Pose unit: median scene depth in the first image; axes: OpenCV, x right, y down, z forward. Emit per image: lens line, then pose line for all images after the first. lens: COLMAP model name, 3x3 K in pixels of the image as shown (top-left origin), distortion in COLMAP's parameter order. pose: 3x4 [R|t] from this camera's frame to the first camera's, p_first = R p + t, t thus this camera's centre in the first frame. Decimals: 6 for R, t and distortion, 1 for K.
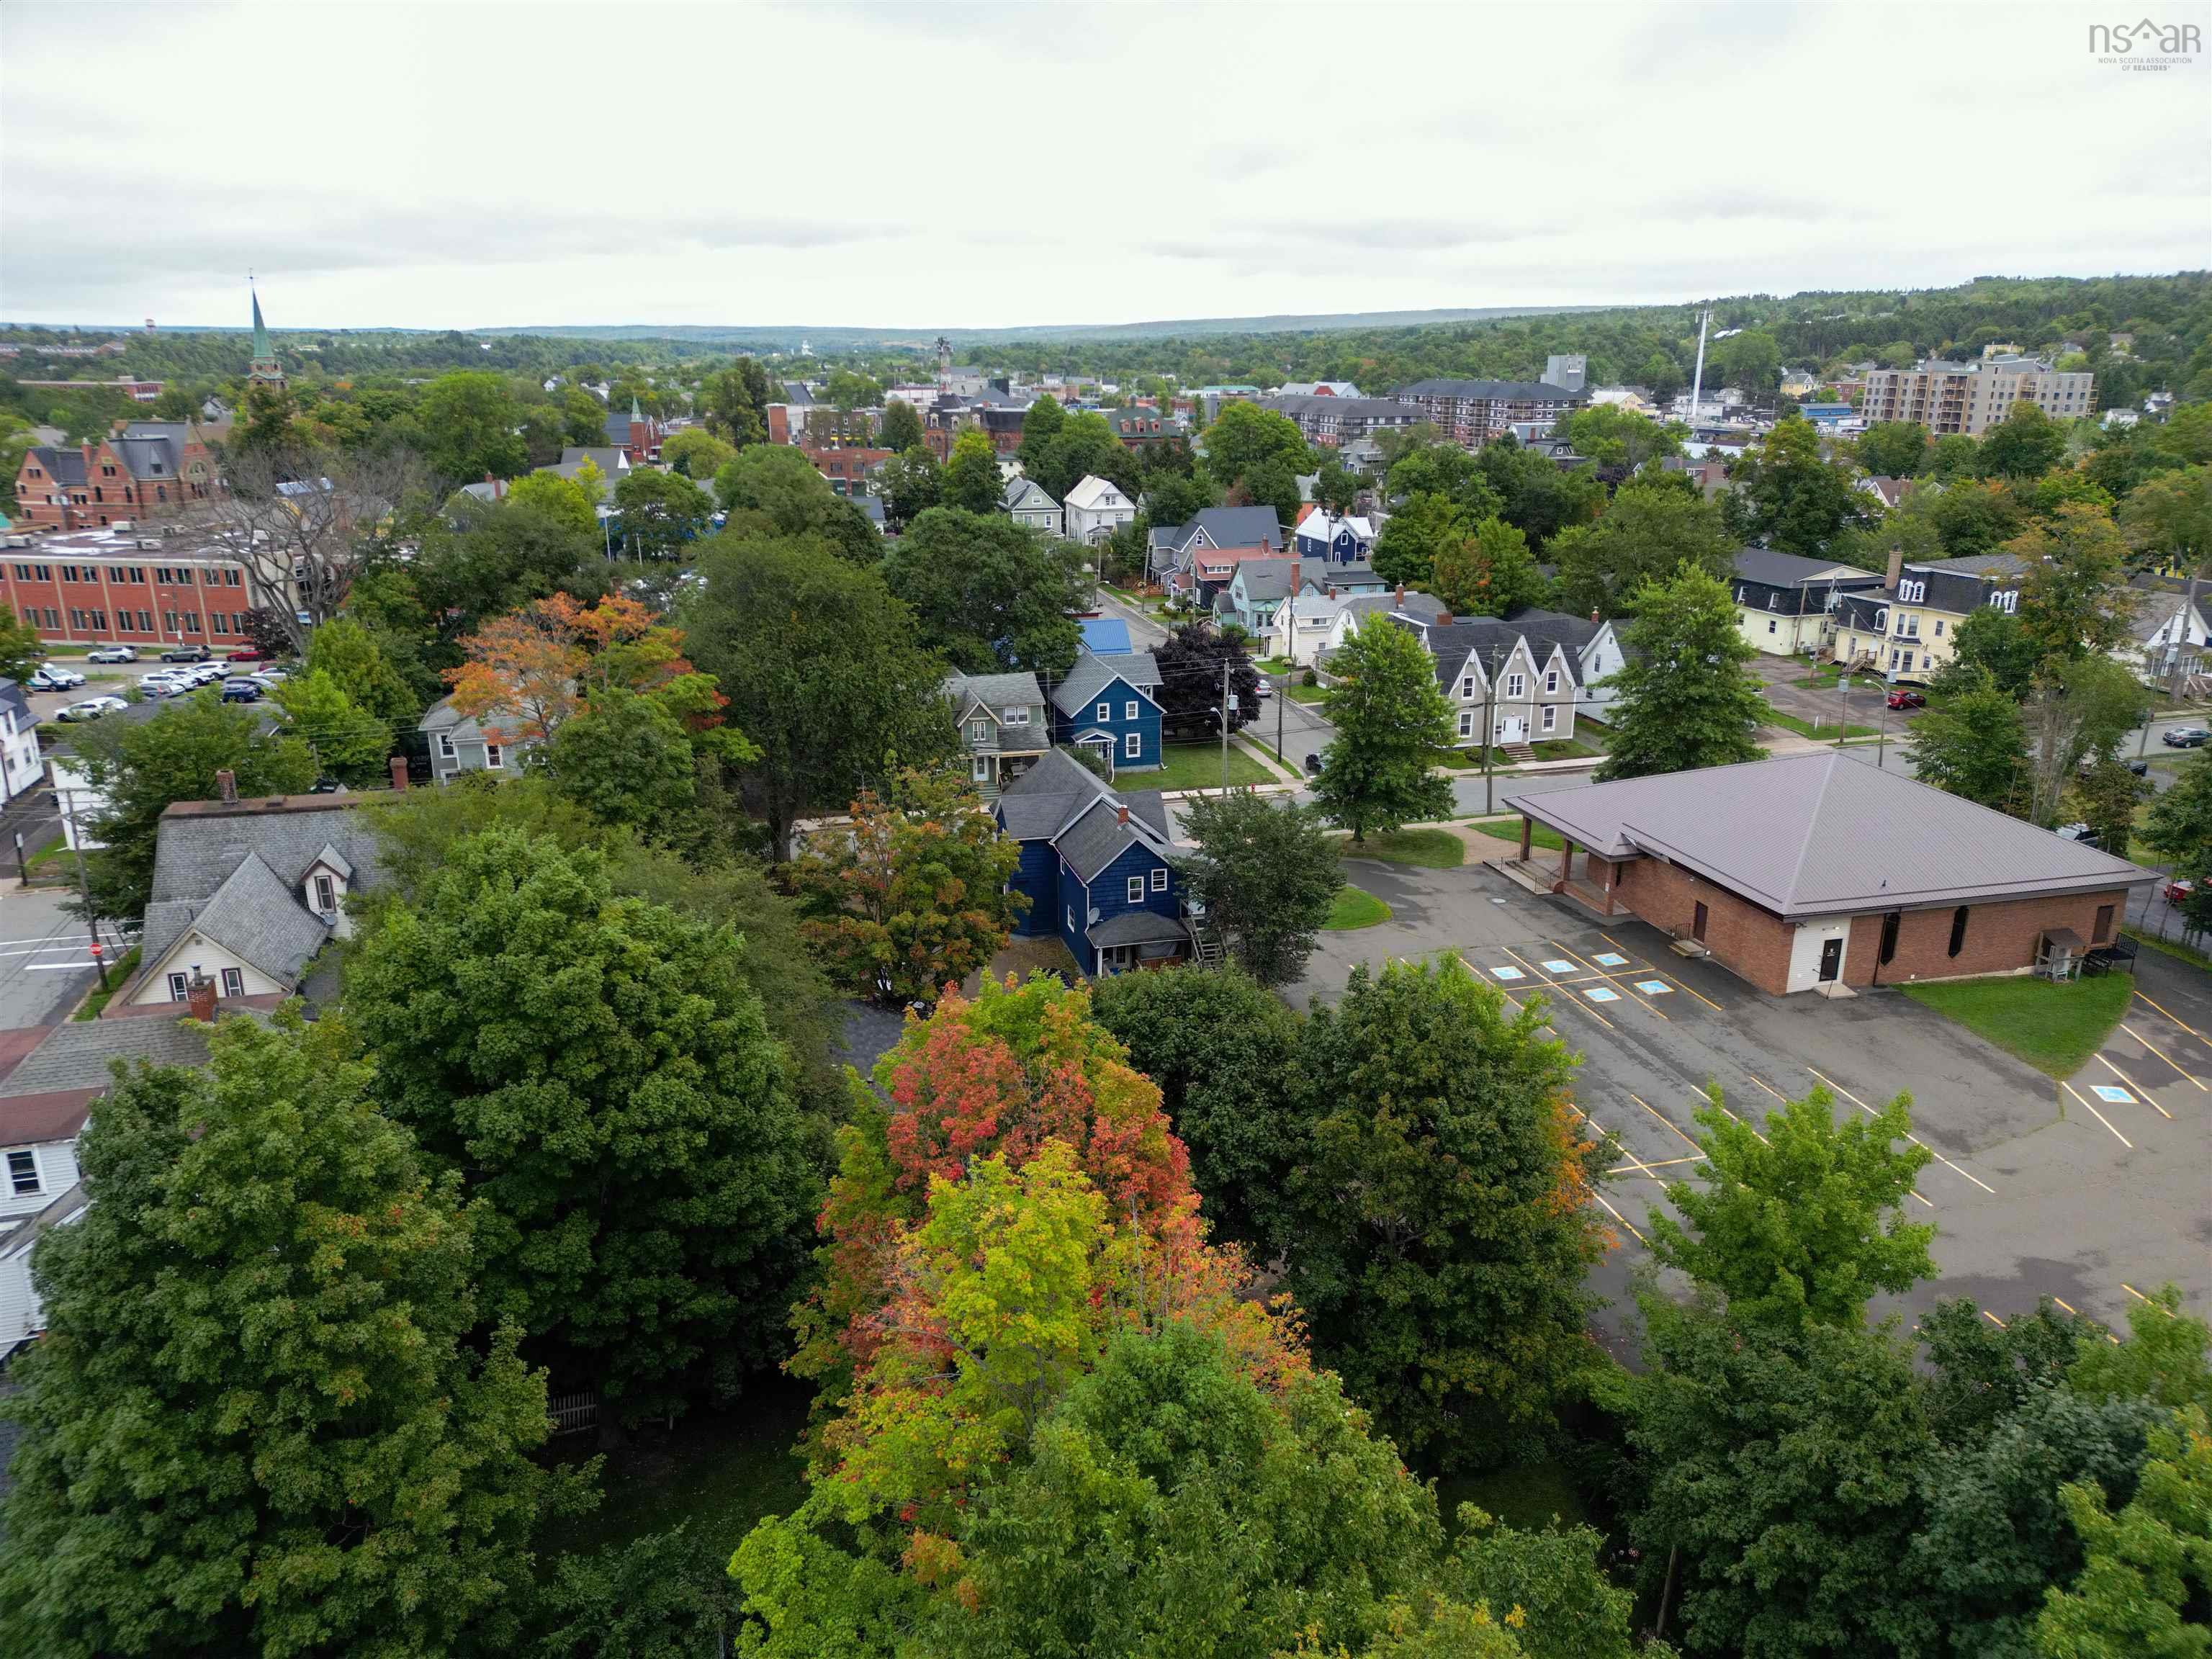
lens RADIAL K [[1535.0, 0, 1102.3], [0, 1535.0, 848.2], [0, 0, 1]] dist [0.062216, -0.053442]
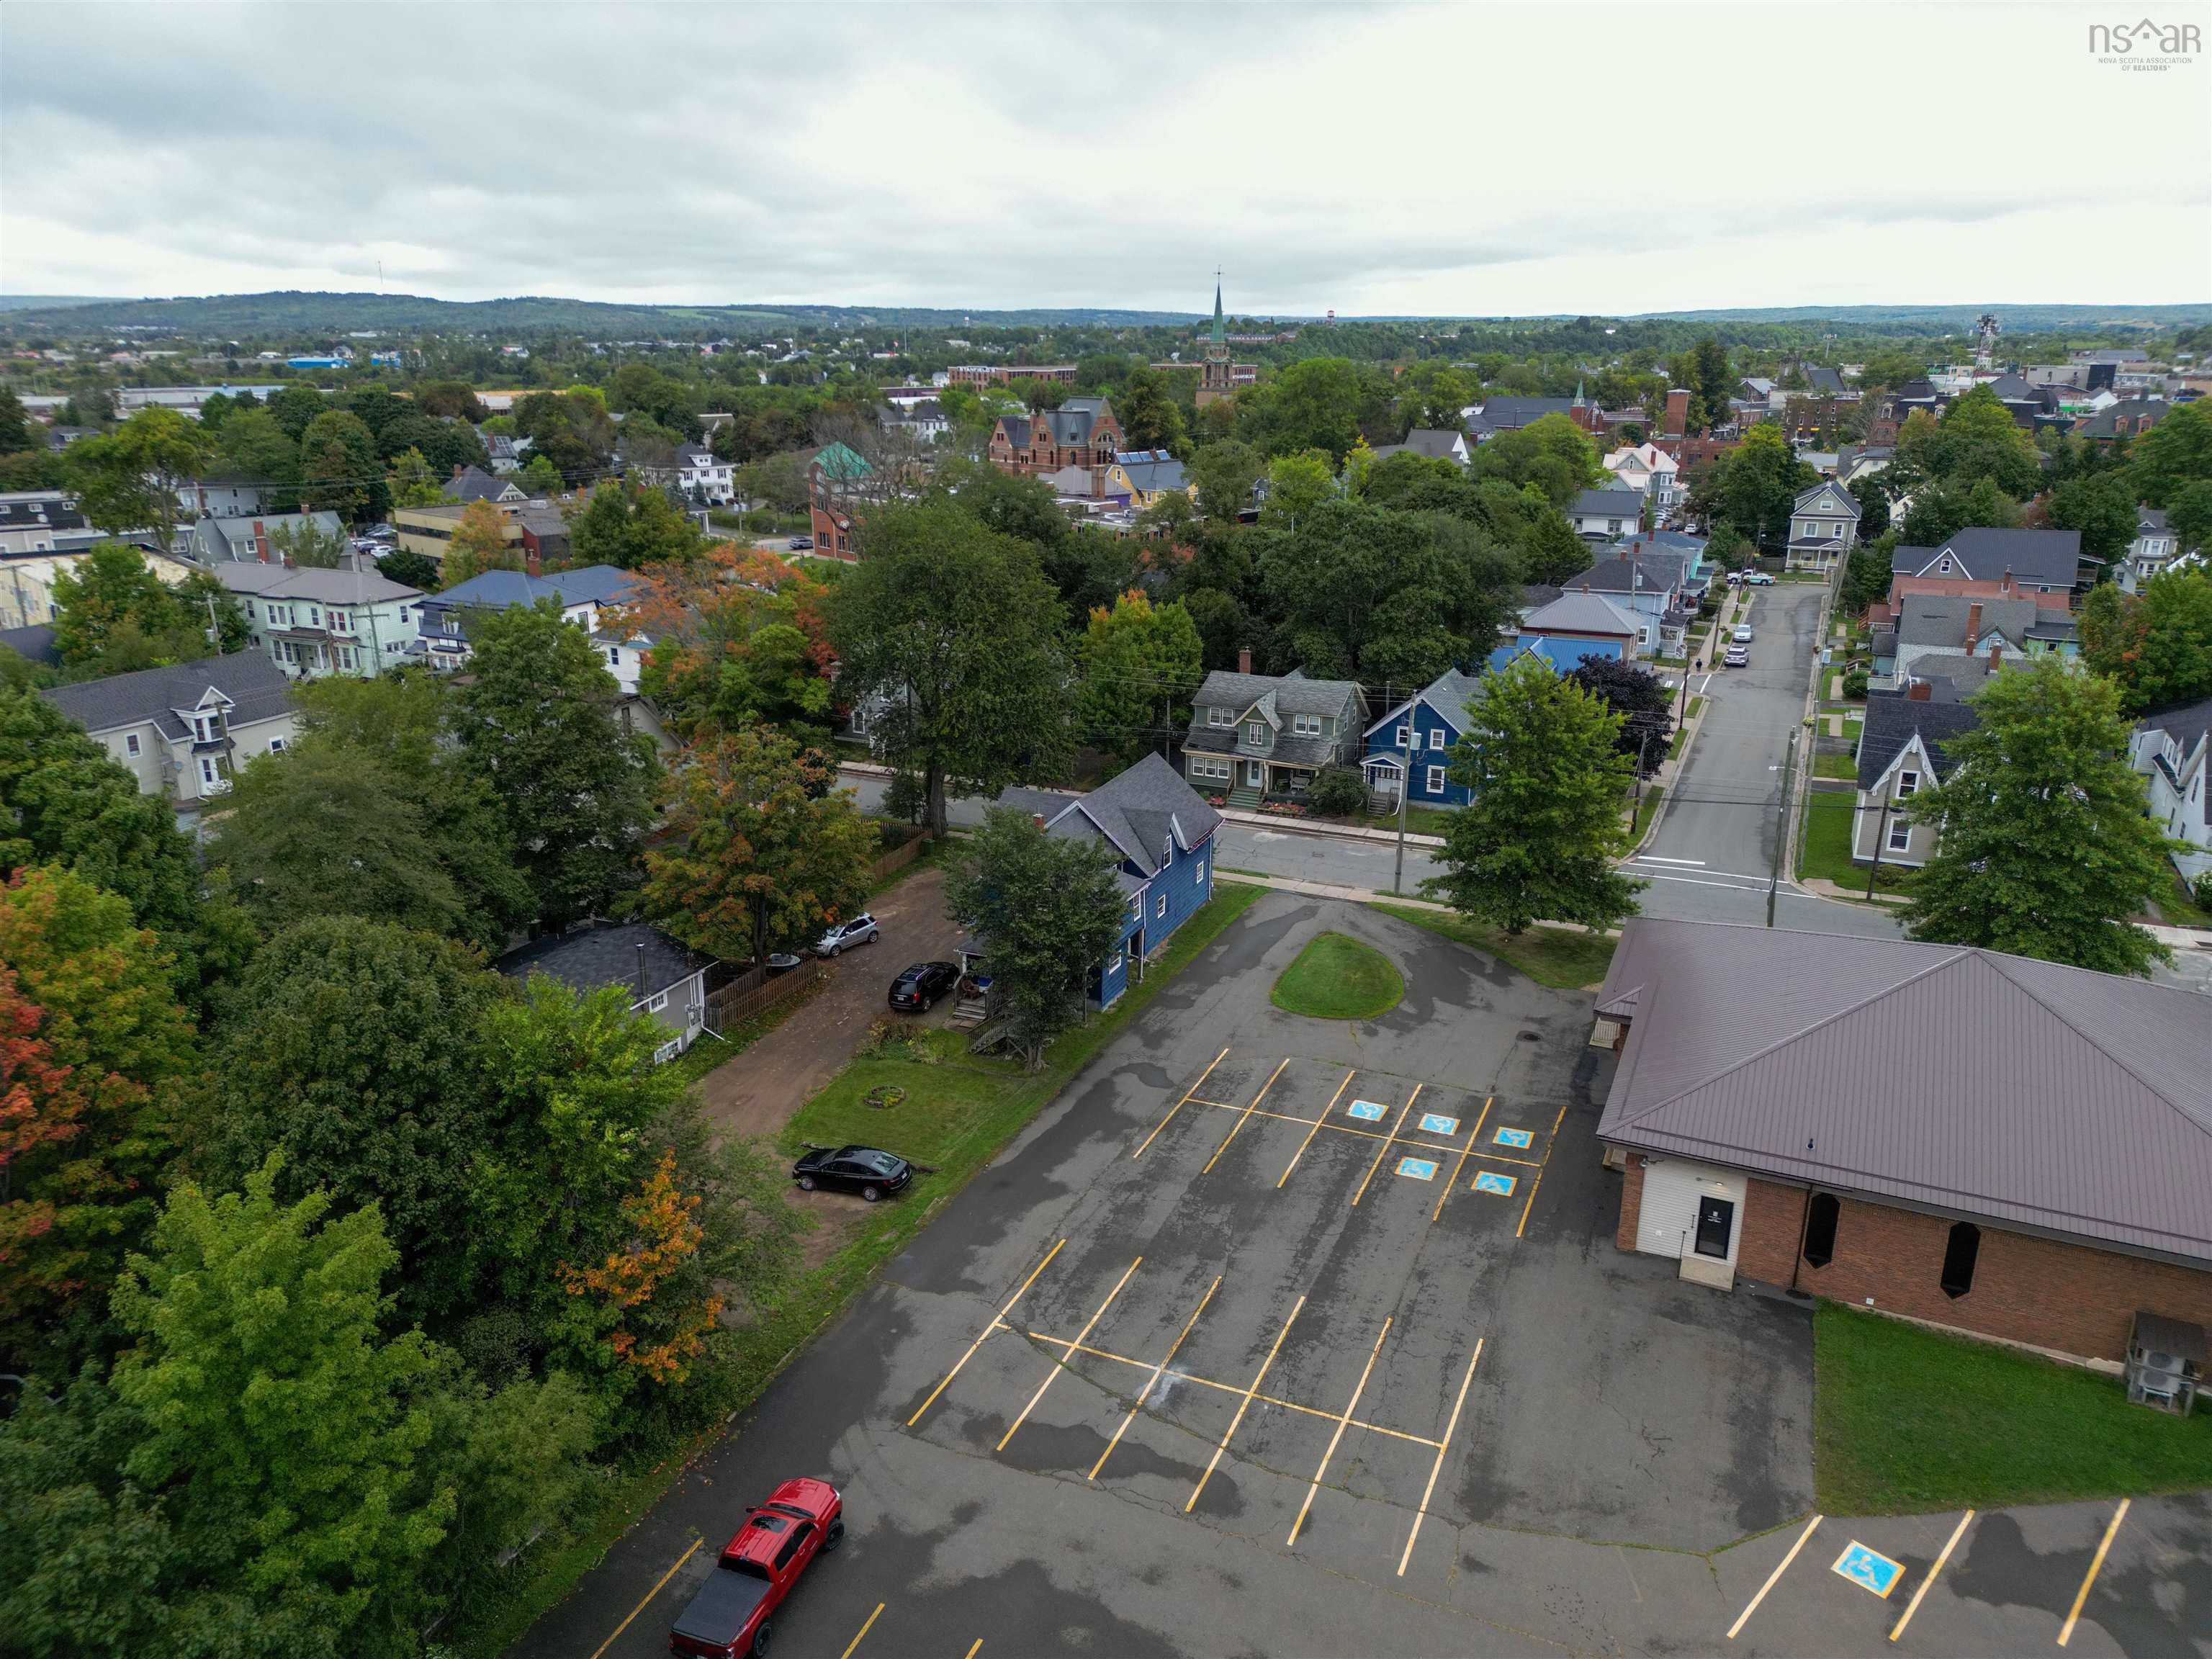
lens RADIAL K [[1535.0, 0, 1106.5], [0, 1535.0, 841.4], [0, 0, 1]] dist [0.062216, -0.053442]
pose [[0.773837, 0.199705, -0.601078, 0.395802], [-0.196650, 0.977848, 0.071714, -0.056063], [0.602084, 0.062707, 0.795966, 0.176699]]
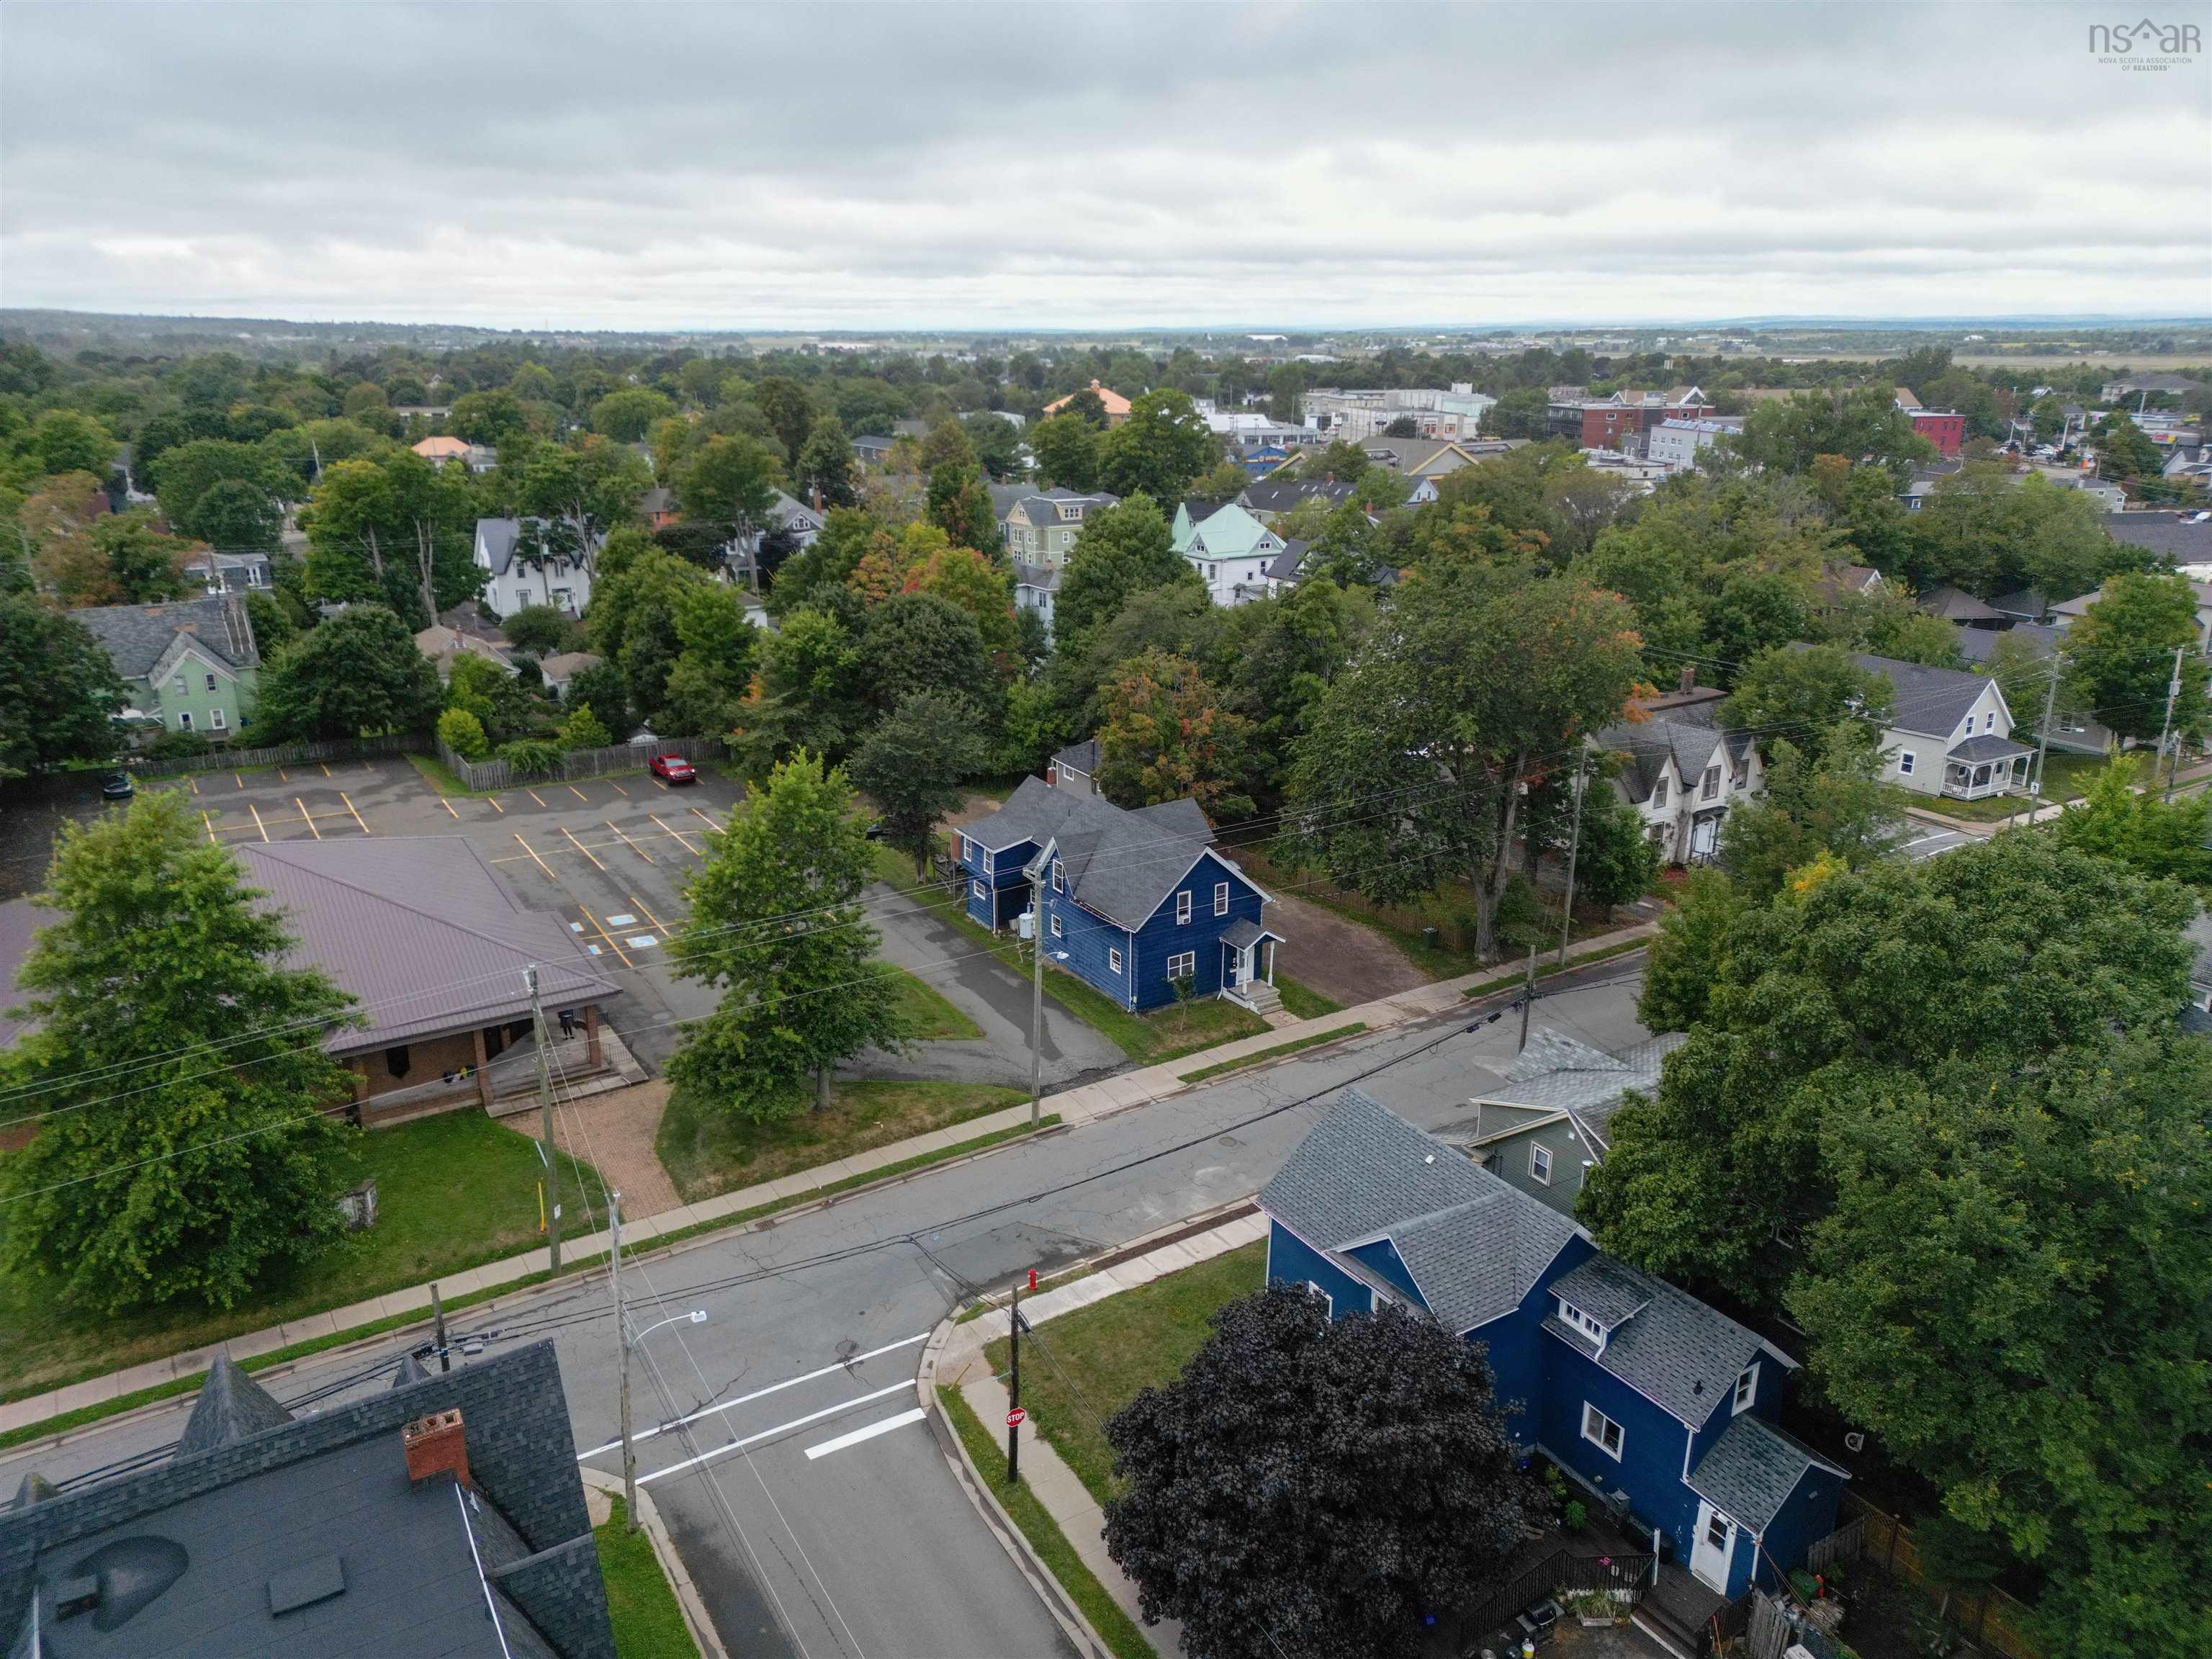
lens RADIAL K [[1535.0, 0, 1112.9], [0, 1535.0, 843.6], [0, 0, 1]] dist [0.062216, -0.053442]
pose [[-0.954491, 0.086635, -0.285379, 0.186075], [-0.099383, 0.809793, 0.578237, -0.398128], [0.281194, 0.580284, -0.764330, 1.205745]]
